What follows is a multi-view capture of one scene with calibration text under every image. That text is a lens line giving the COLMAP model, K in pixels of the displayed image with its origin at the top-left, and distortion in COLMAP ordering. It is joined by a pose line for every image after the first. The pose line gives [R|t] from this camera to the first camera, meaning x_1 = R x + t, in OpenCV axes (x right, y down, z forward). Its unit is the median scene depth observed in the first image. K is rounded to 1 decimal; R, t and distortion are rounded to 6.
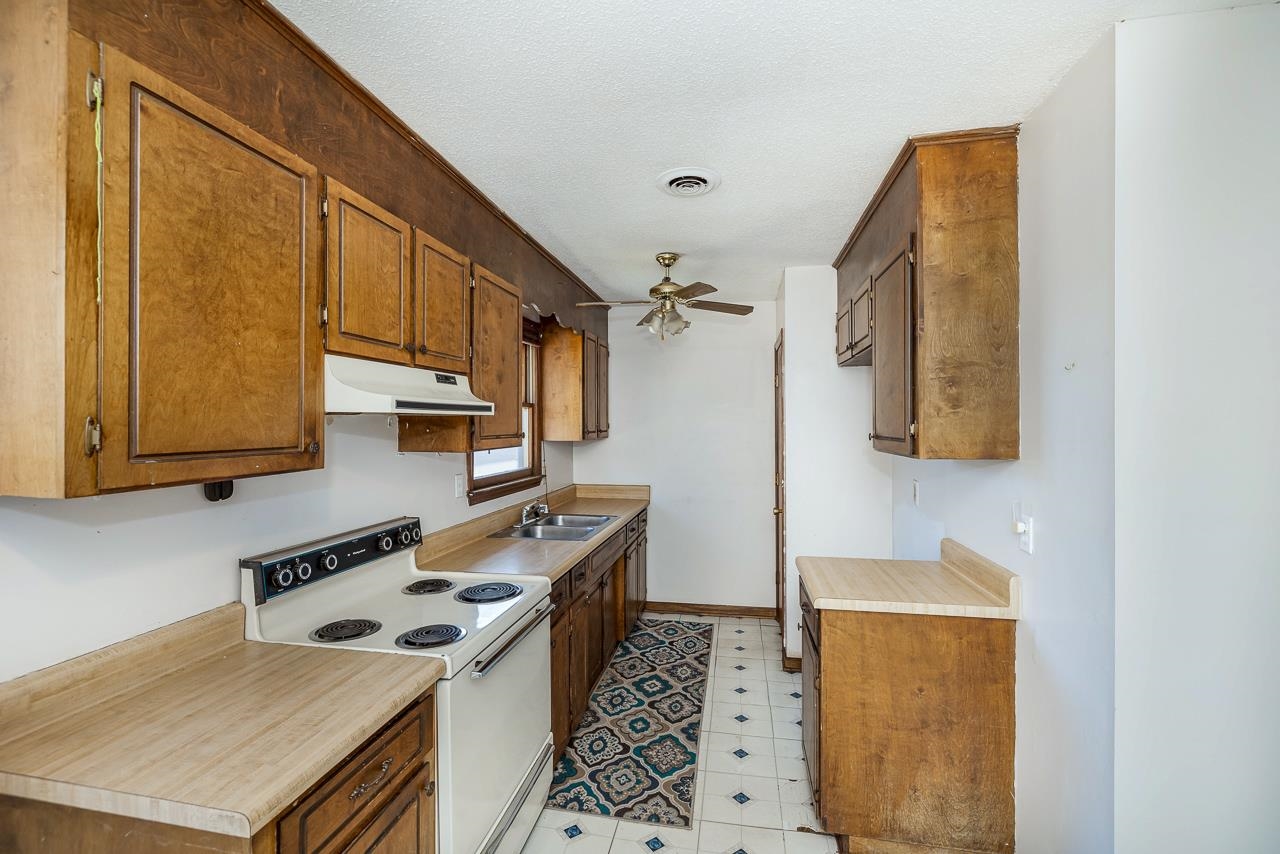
lens RADIAL K [[570.0, 0, 640.3], [0, 570.0, 423.4], [0, 0, 1]] dist [0.001974, -0.000134]
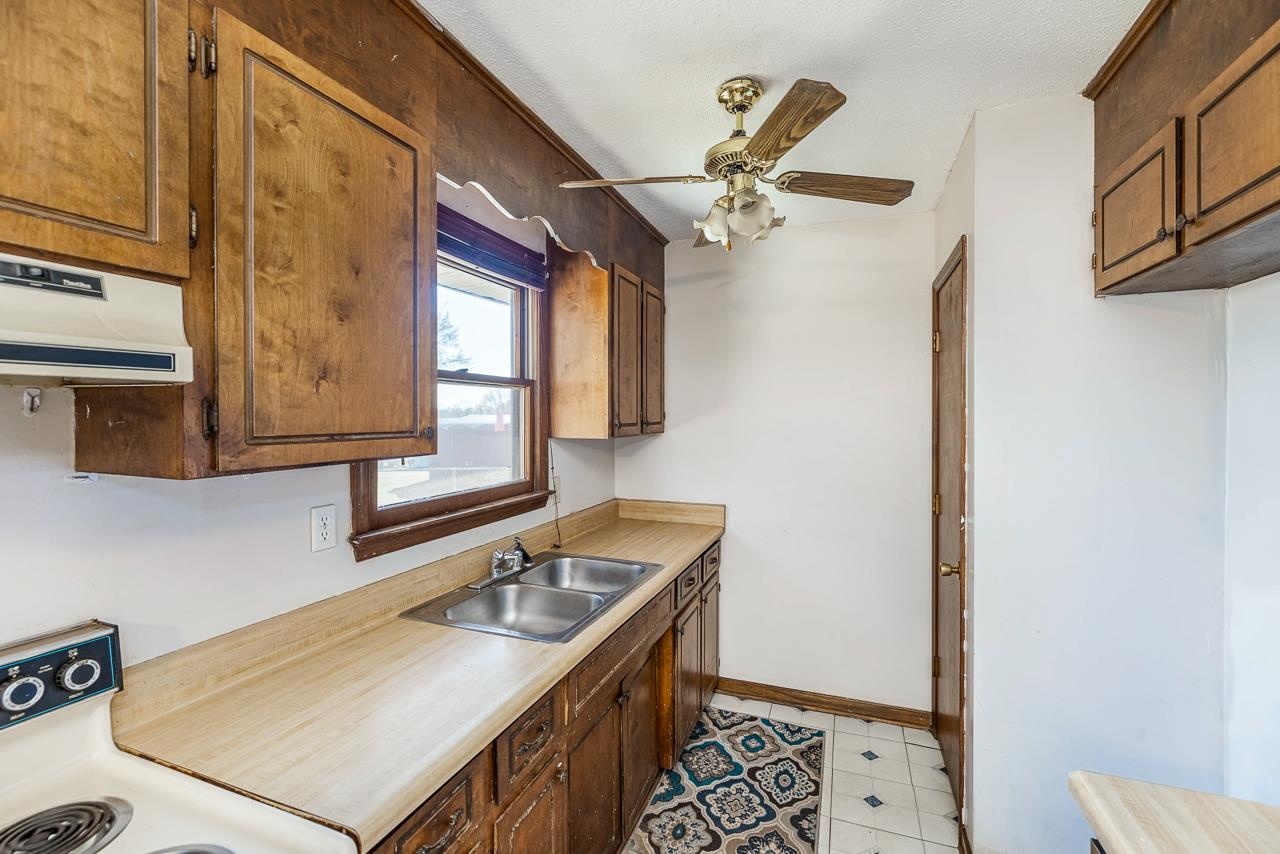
lens RADIAL K [[570.0, 0, 628.6], [0, 570.0, 416.9], [0, 0, 1]] dist [0.001974, -0.000134]
pose [[0.980655, 0.005512, -0.195668, 0.042653], [-0.004179, 0.999965, 0.007228, 0.001738], [0.195701, -0.006270, 0.980644, 0.386529]]
